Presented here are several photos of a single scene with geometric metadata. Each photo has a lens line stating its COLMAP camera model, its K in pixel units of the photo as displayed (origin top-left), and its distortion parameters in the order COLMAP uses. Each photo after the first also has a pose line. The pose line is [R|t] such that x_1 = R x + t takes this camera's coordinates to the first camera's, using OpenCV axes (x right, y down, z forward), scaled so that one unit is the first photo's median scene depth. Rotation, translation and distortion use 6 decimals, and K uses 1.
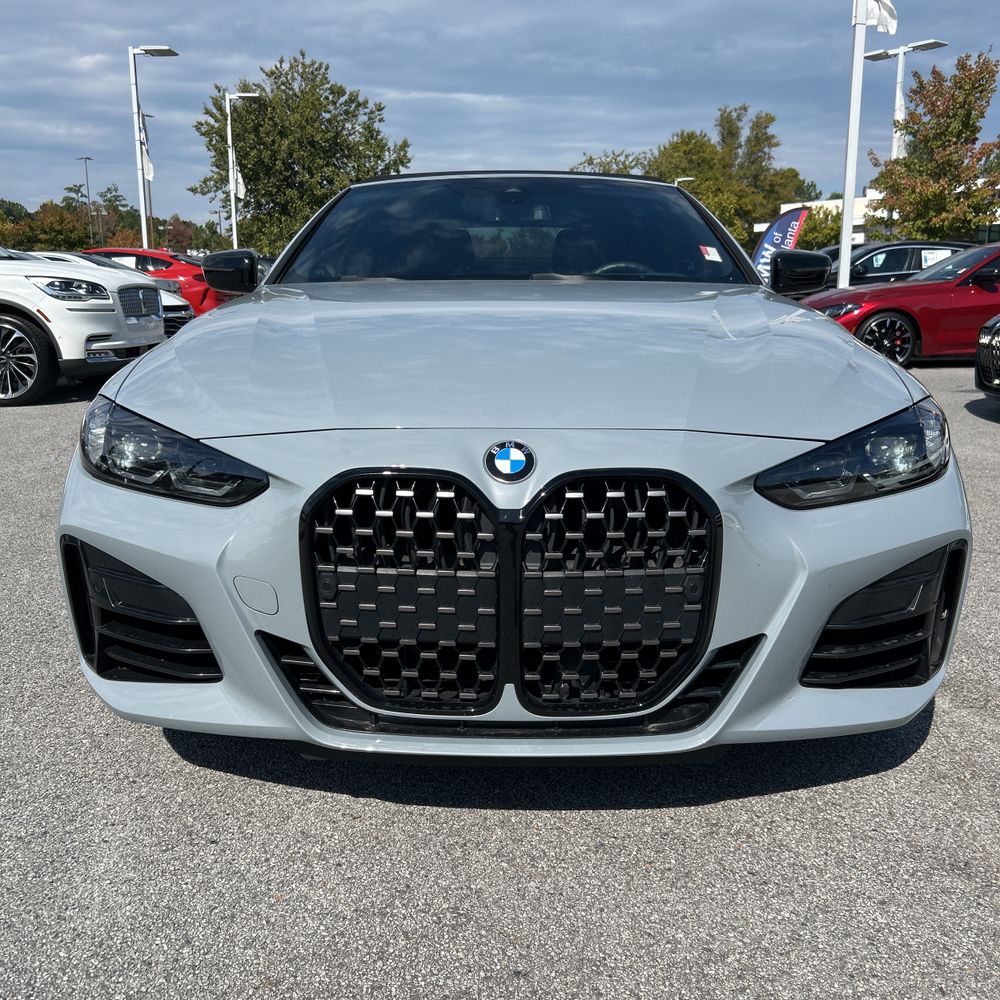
lens RADIAL K [[1014.5, 0, 495.6], [0, 1014.5, 498.7], [0, 0, 1]] dist [0.009984, 0.000000]
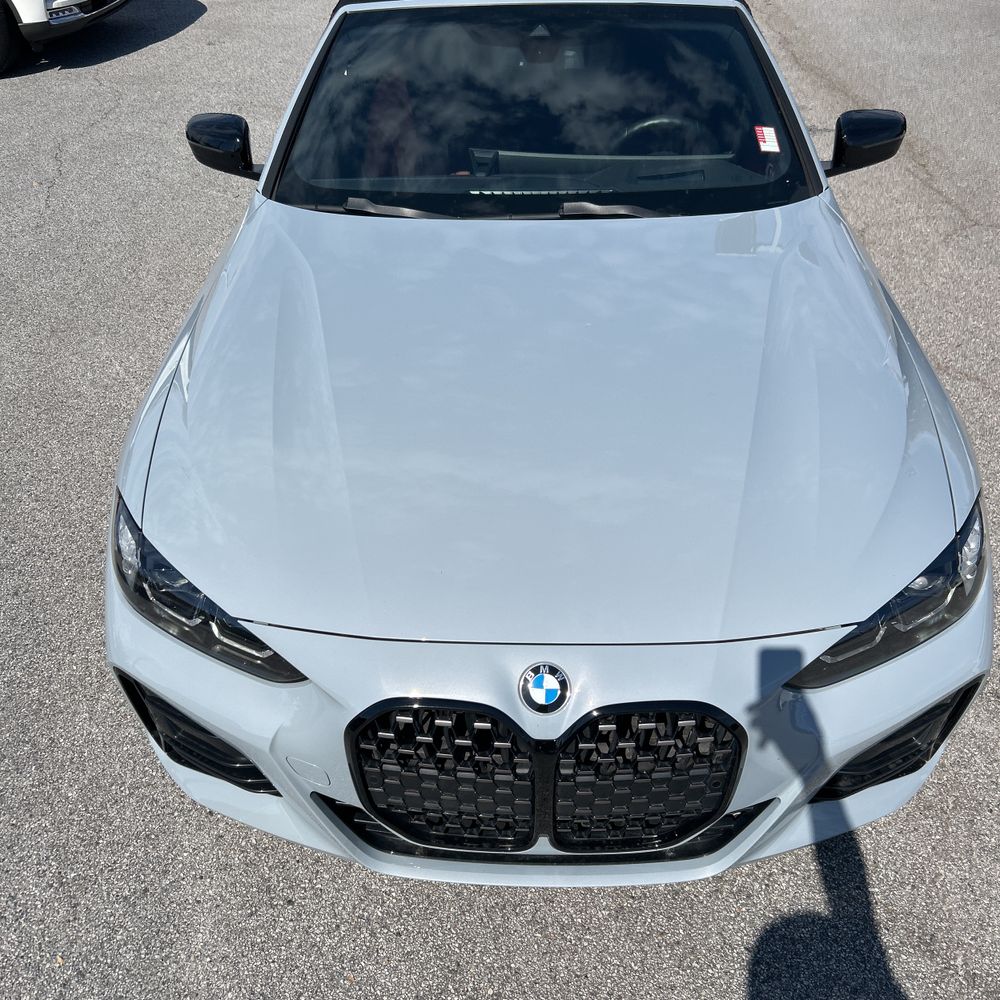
lens RADIAL K [[1014.5, 0, 498.2], [0, 1014.5, 506.4], [0, 0, 1]] dist [0.009984, 0.000000]
pose [[0.999766, -0.010721, -0.018792, -0.010743], [0.017618, 0.907573, 0.419526, -0.608246], [0.012558, -0.419758, 0.907549, 0.139752]]
